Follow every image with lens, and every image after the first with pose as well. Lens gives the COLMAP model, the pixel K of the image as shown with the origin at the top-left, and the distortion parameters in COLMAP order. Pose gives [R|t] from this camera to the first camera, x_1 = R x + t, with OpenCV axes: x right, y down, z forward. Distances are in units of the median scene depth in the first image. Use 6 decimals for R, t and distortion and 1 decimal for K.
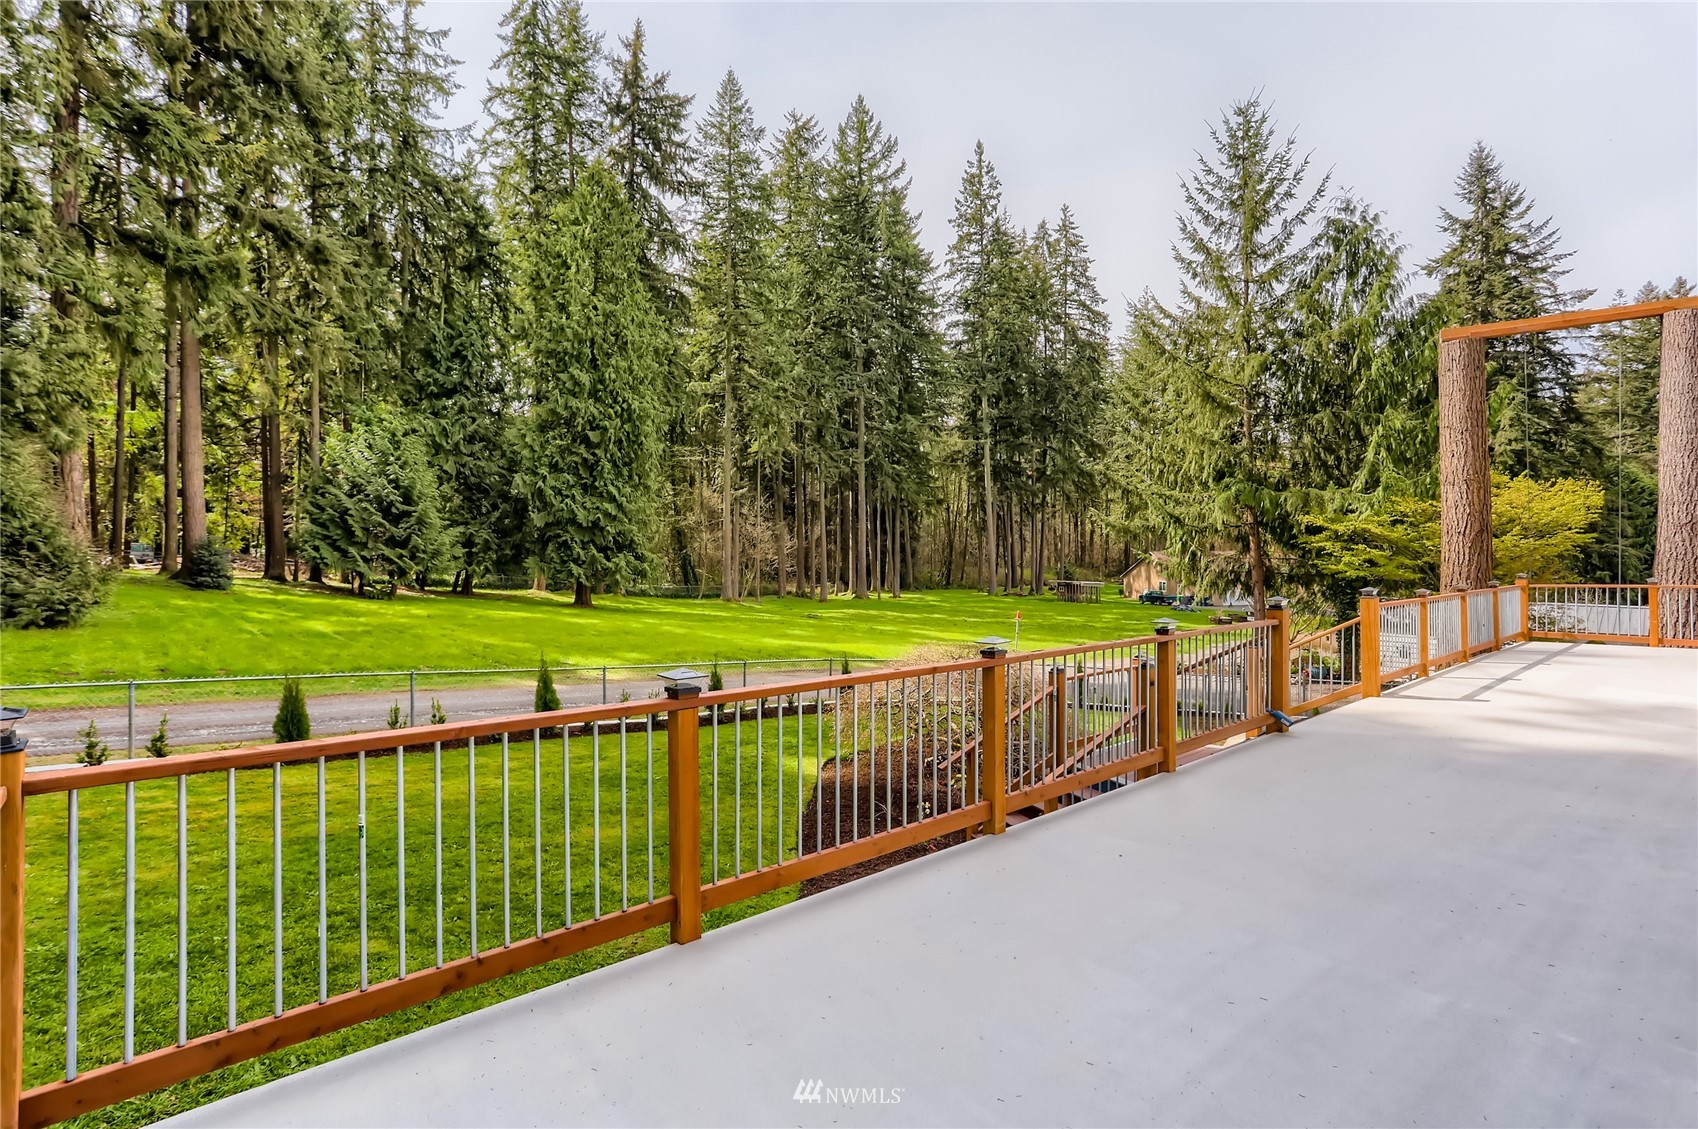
lens RADIAL K [[820.3, 0, 854.8], [0, 820.3, 545.1], [0, 0, 1]] dist [-0.018821, 0.000373]
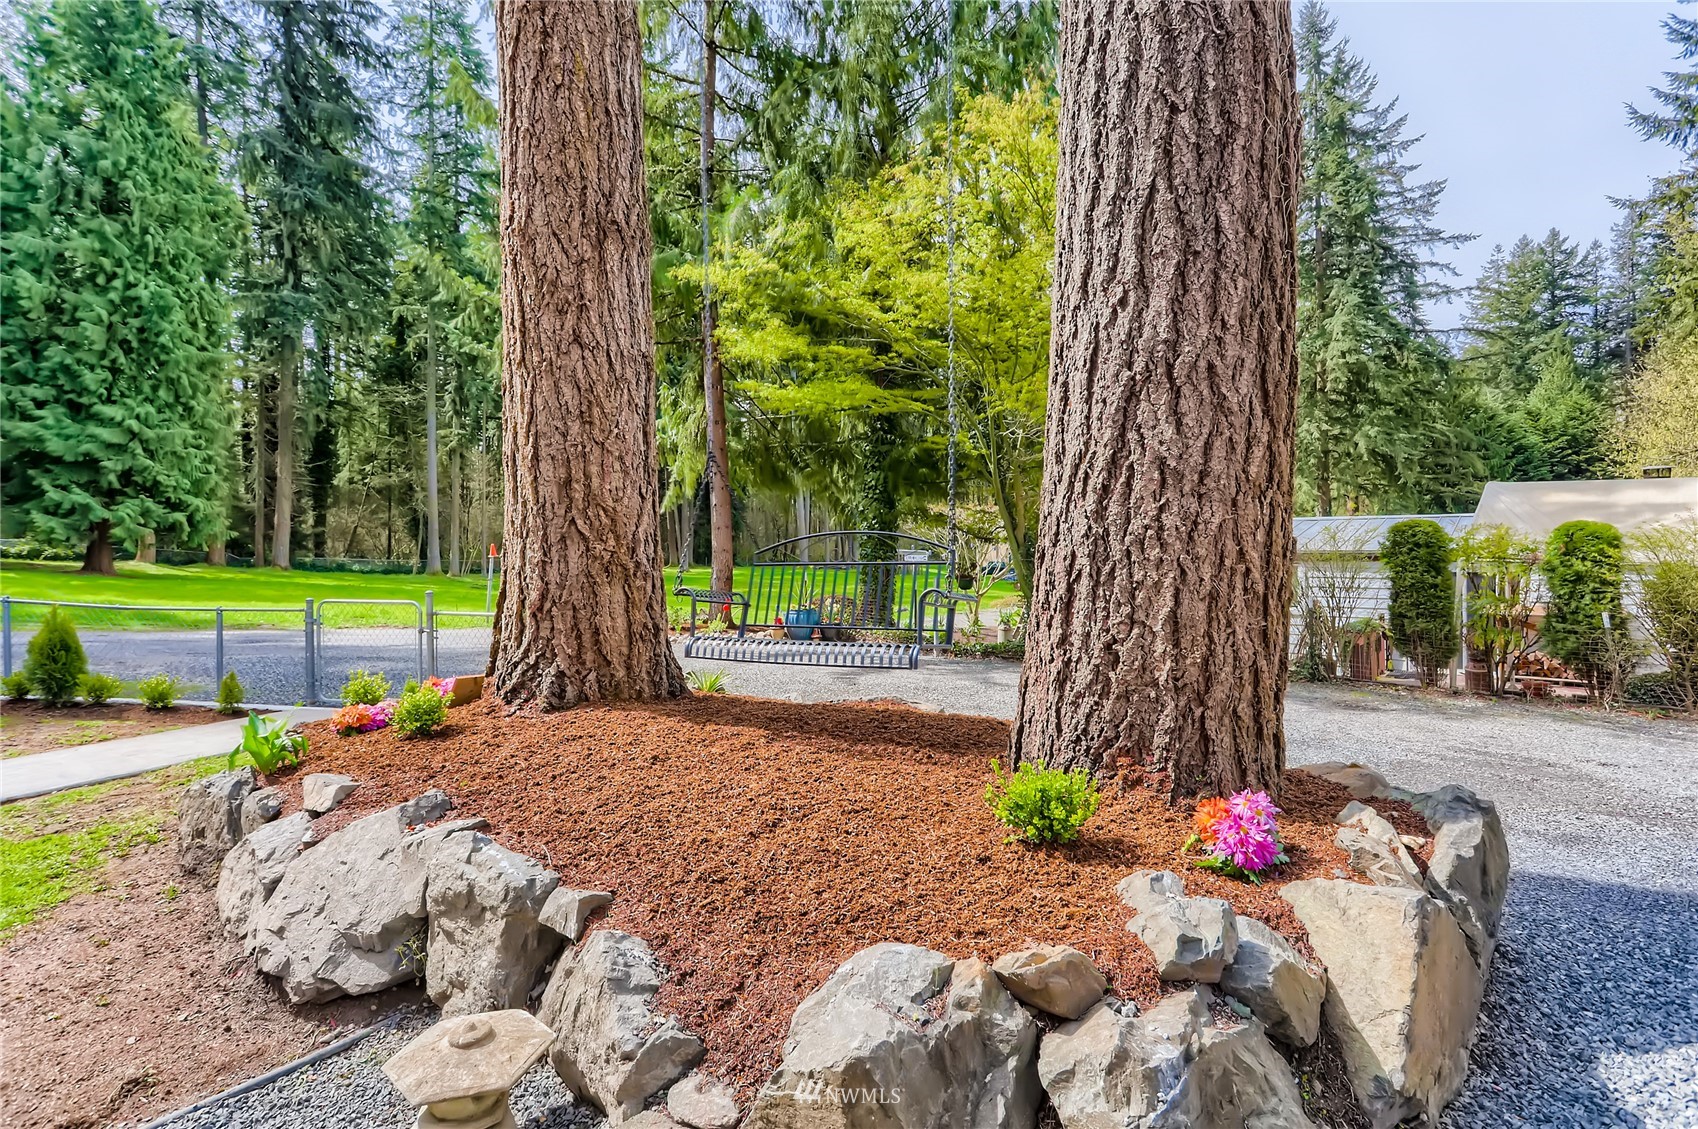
lens RADIAL K [[820.3, 0, 854.8], [0, 820.3, 545.1], [0, 0, 1]] dist [-0.018821, 0.000373]
pose [[0.996617, -0.020598, 0.079565, 0.240920], [0.018925, 0.999585, 0.021723, 0.039927], [-0.079980, -0.020144, 0.996593, 0.207108]]
